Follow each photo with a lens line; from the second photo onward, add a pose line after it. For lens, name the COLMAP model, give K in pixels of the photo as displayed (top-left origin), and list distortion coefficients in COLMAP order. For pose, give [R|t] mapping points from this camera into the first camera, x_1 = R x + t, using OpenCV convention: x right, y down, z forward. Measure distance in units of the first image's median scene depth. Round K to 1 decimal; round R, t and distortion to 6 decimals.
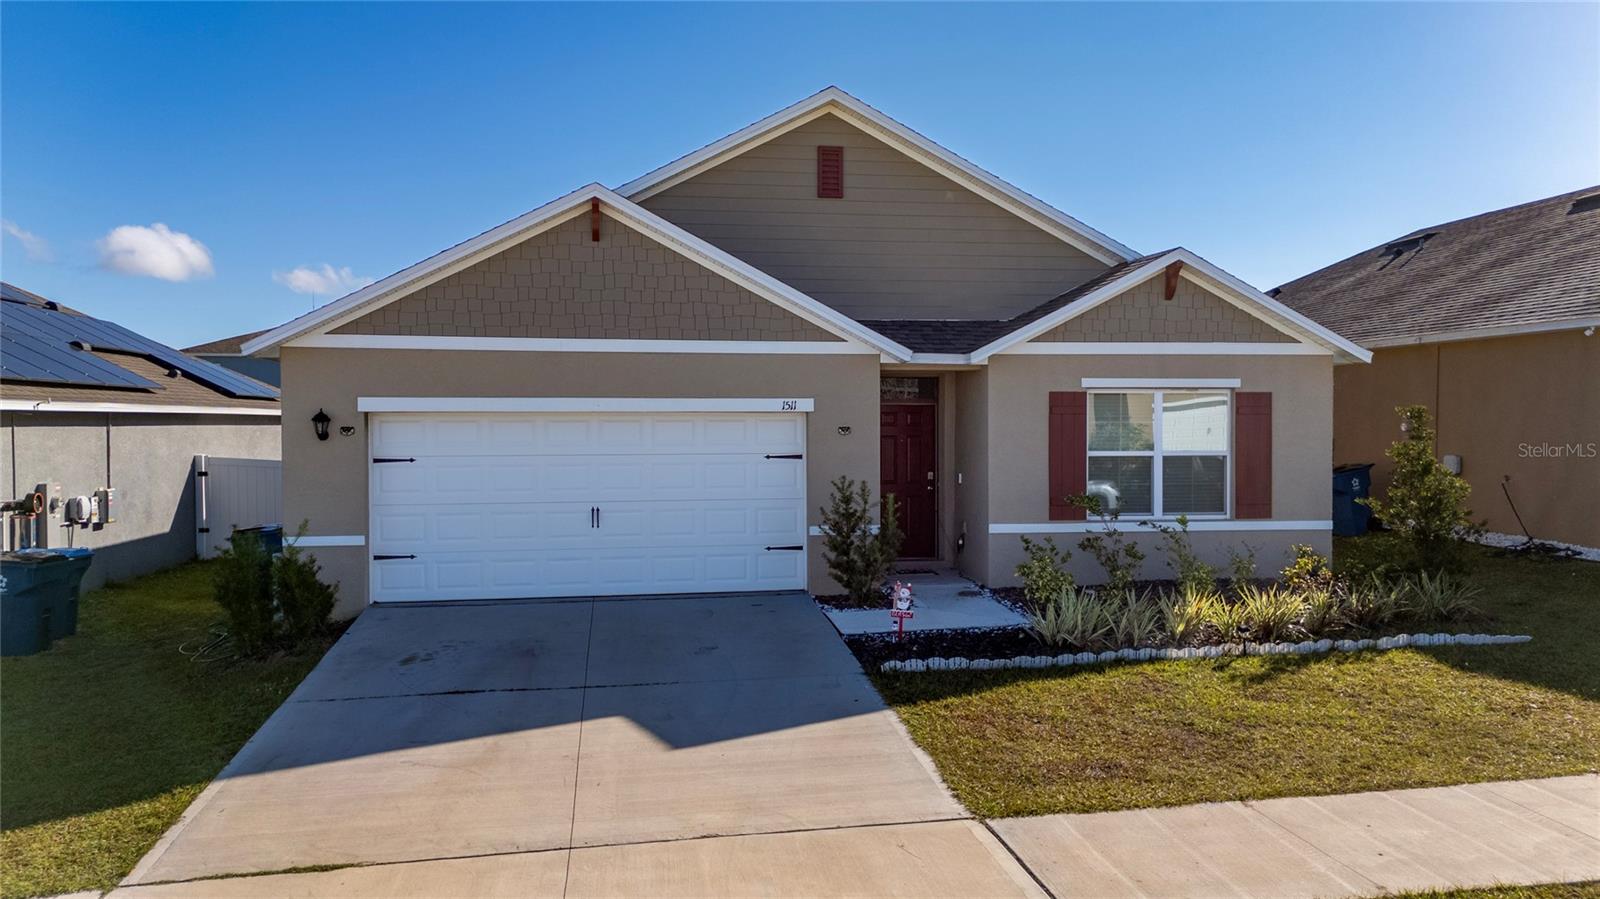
lens RADIAL K [[1194.5, 0, 812.7], [0, 1194.5, 451.5], [0, 0, 1]] dist [0.134340, -0.225312]
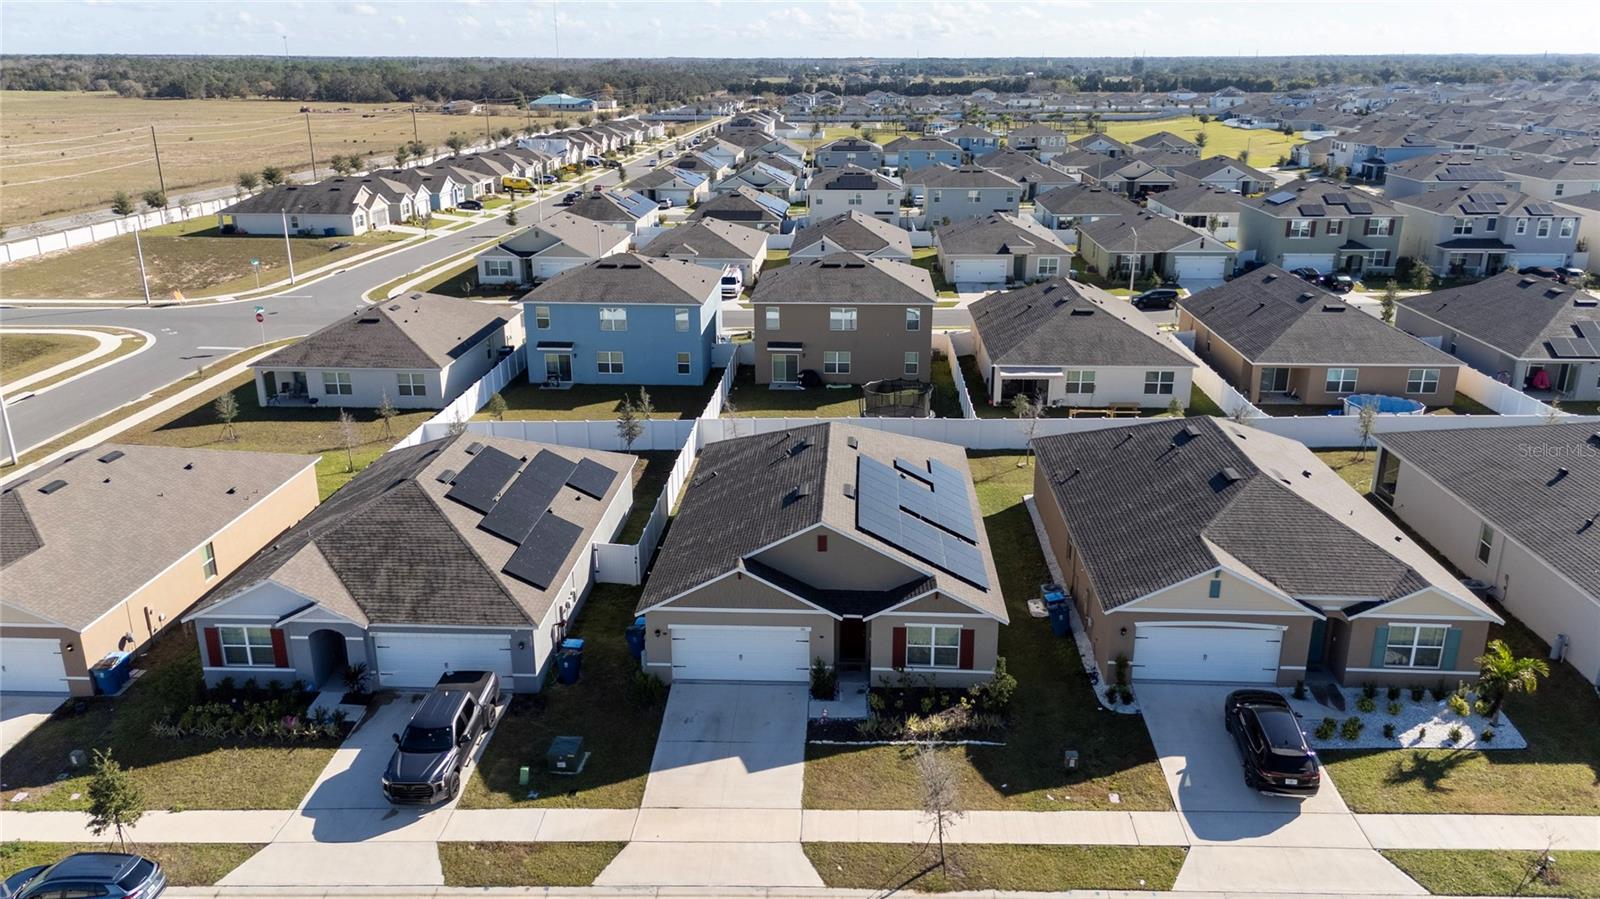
lens RADIAL K [[1194.5, 0, 812.7], [0, 1194.5, 451.5], [0, 0, 1]] dist [0.134340, -0.225312]
pose [[0.981085, 0.062323, -0.183272, 0.521308], [-0.006603, 0.956980, 0.290079, -1.323102], [0.193466, -0.283382, 0.939290, -1.674135]]
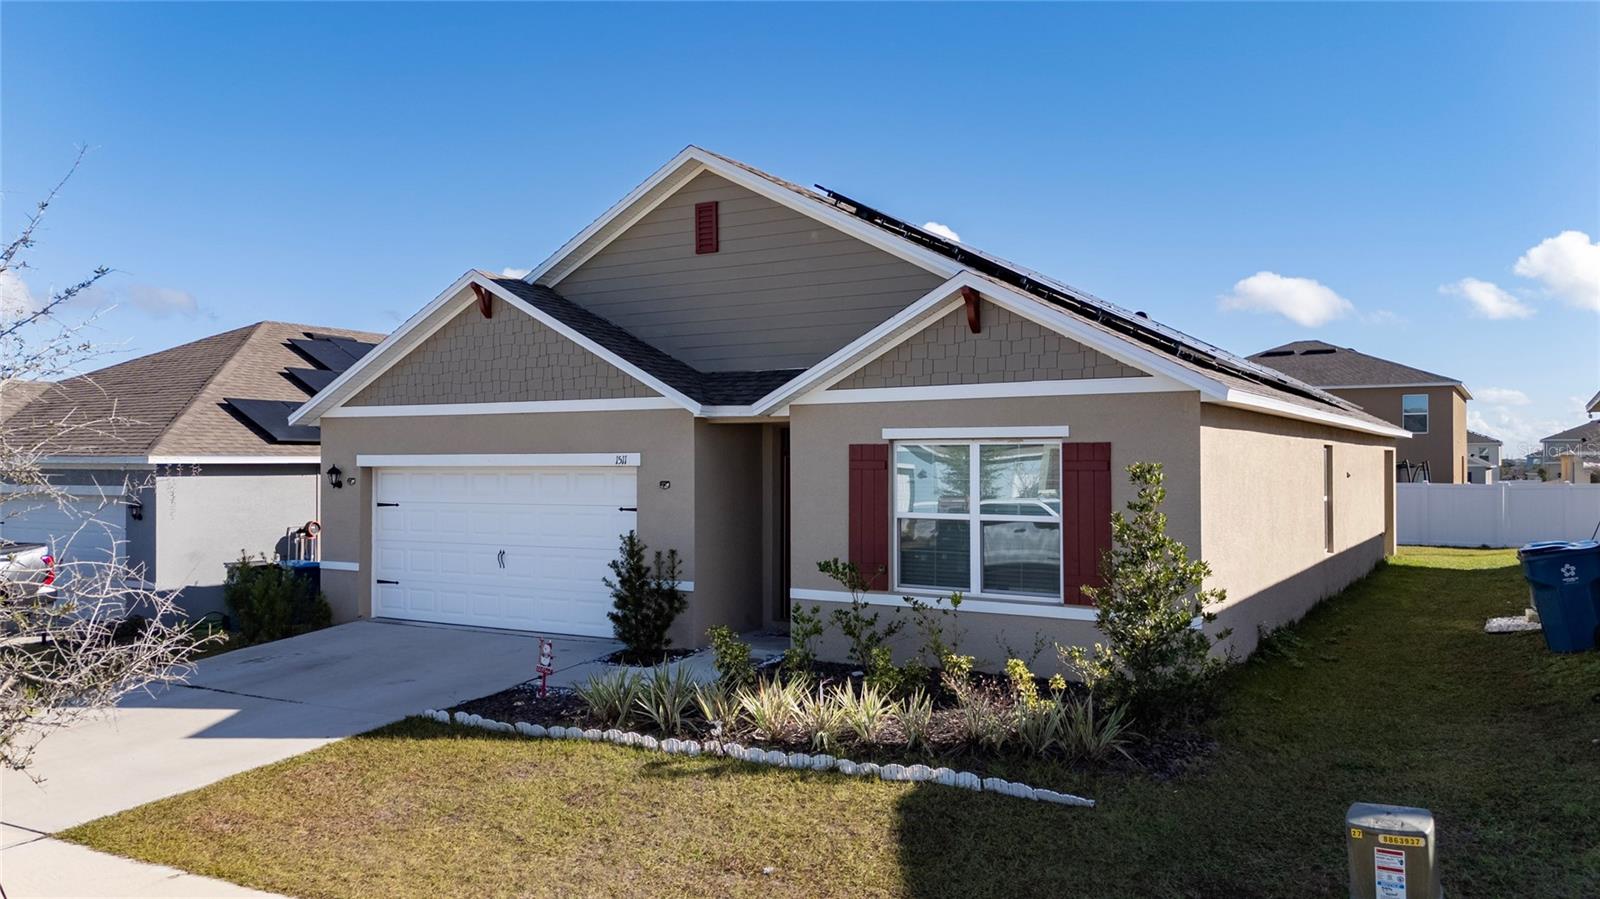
lens RADIAL K [[1194.5, 0, 812.7], [0, 1194.5, 451.5], [0, 0, 1]] dist [0.134340, -0.225312]
pose [[0.762702, -0.004437, -0.646735, 0.766739], [-0.014410, 0.999612, -0.023851, -0.023206], [0.646589, 0.027511, 0.762342, 0.308972]]
